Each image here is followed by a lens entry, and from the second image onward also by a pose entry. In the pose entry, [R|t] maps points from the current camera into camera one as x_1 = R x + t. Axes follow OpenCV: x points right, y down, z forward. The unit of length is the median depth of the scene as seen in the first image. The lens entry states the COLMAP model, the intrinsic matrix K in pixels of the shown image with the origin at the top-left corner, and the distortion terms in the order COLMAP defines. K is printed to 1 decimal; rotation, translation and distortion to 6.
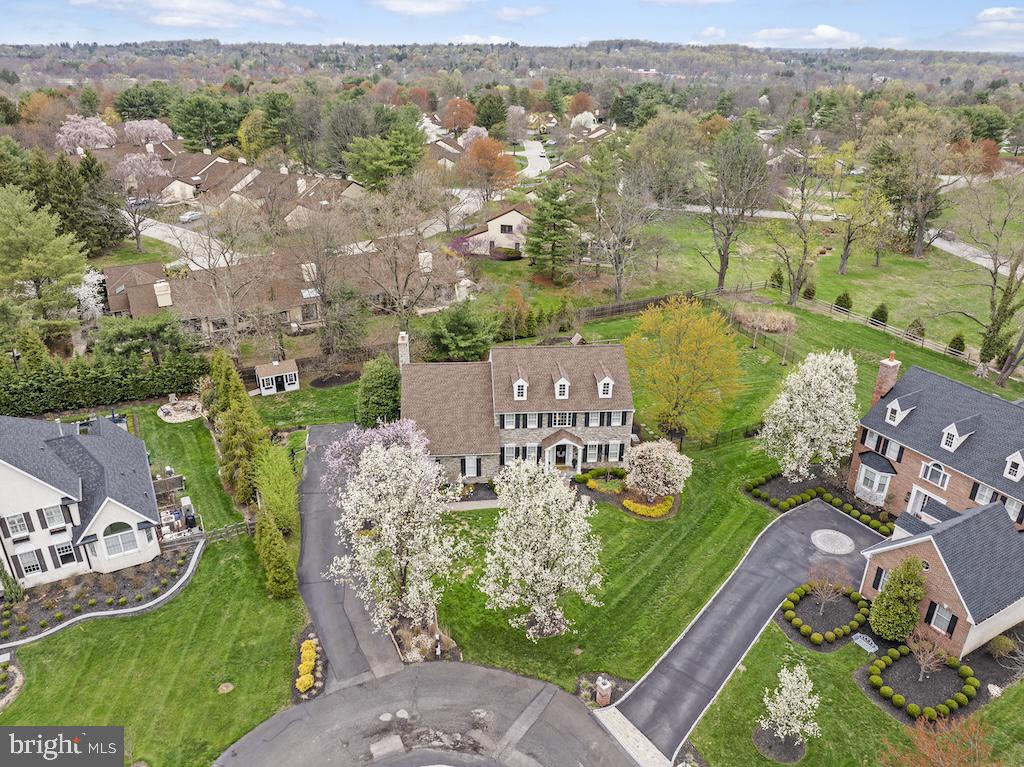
lens RADIAL K [[722.1, 0, 512.0], [0, 722.1, 383.5], [0, 0, 1]] dist [-0.036345, -0.003964]
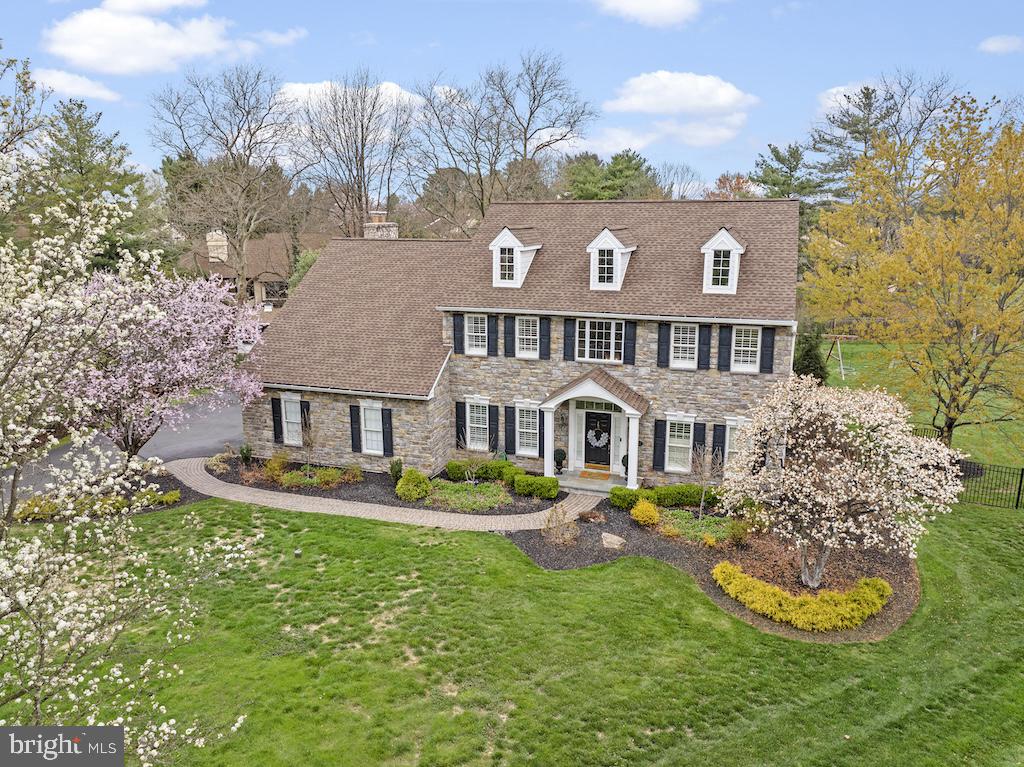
lens RADIAL K [[722.1, 0, 512.0], [0, 722.1, 383.5], [0, 0, 1]] dist [-0.036345, -0.003964]
pose [[0.913895, 0.078485, -0.398290, 0.184070], [-0.159113, 0.971881, -0.173578, 0.147697], [0.373468, 0.222006, 0.900686, 0.631990]]
